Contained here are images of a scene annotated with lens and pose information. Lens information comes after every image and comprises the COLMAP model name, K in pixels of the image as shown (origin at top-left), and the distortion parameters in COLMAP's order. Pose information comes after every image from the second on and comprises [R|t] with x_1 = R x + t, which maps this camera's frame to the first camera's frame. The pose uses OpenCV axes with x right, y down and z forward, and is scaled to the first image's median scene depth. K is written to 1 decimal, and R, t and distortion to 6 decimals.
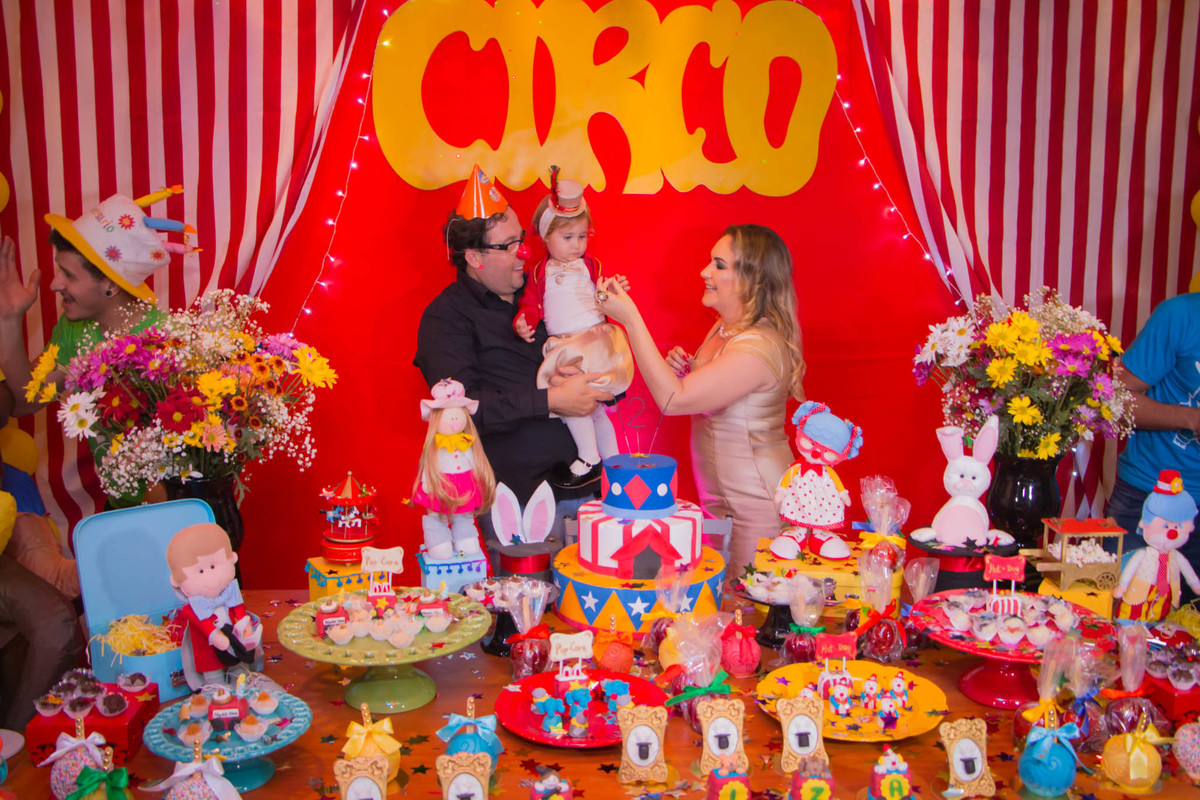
lens RADIAL K [[974.5, 0, 598.9], [0, 974.5, 403.3], [0, 0, 1]] dist [-0.163590, 0.129346]
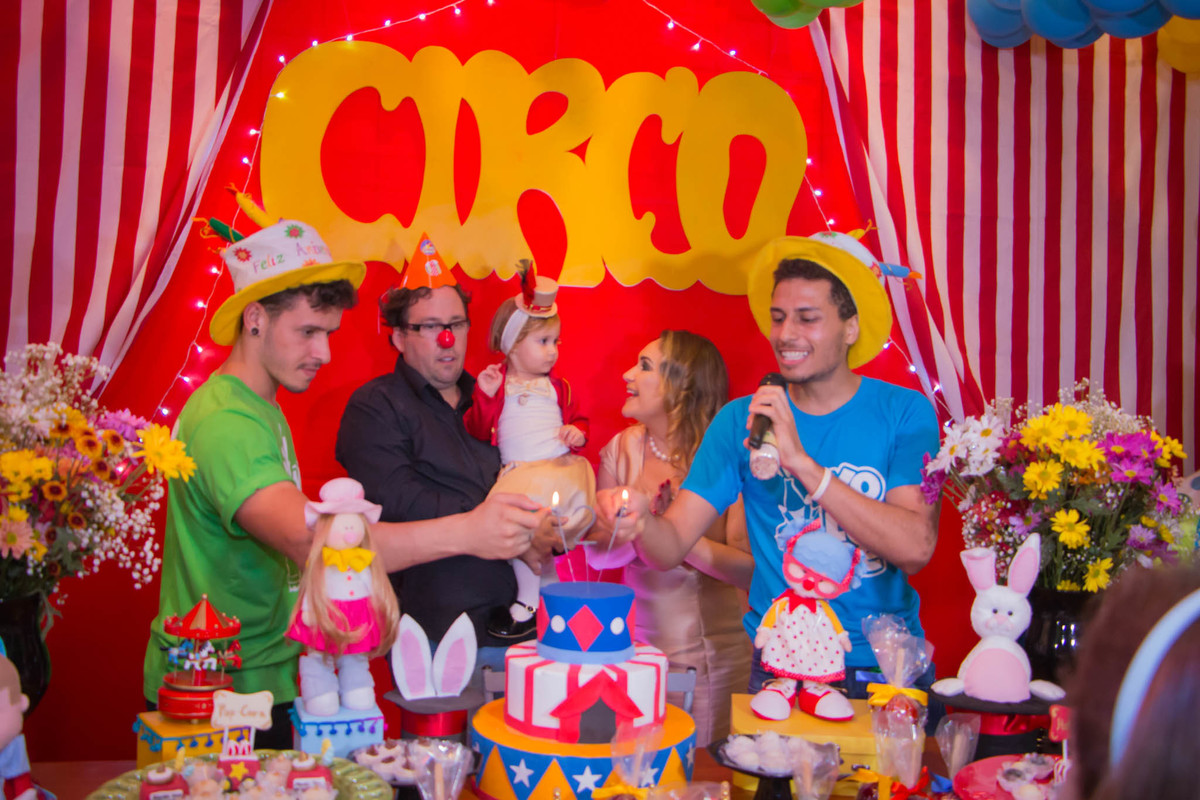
lens RADIAL K [[1082.9, 0, 595.4], [0, 1082.9, 414.4], [0, 0, 1]] dist [-0.125038, 0.143552]
pose [[0.996030, 0.026747, 0.084900, -0.029099], [-0.014331, 0.989530, -0.143613, 0.045932], [-0.087852, 0.141826, 0.985985, 0.133088]]
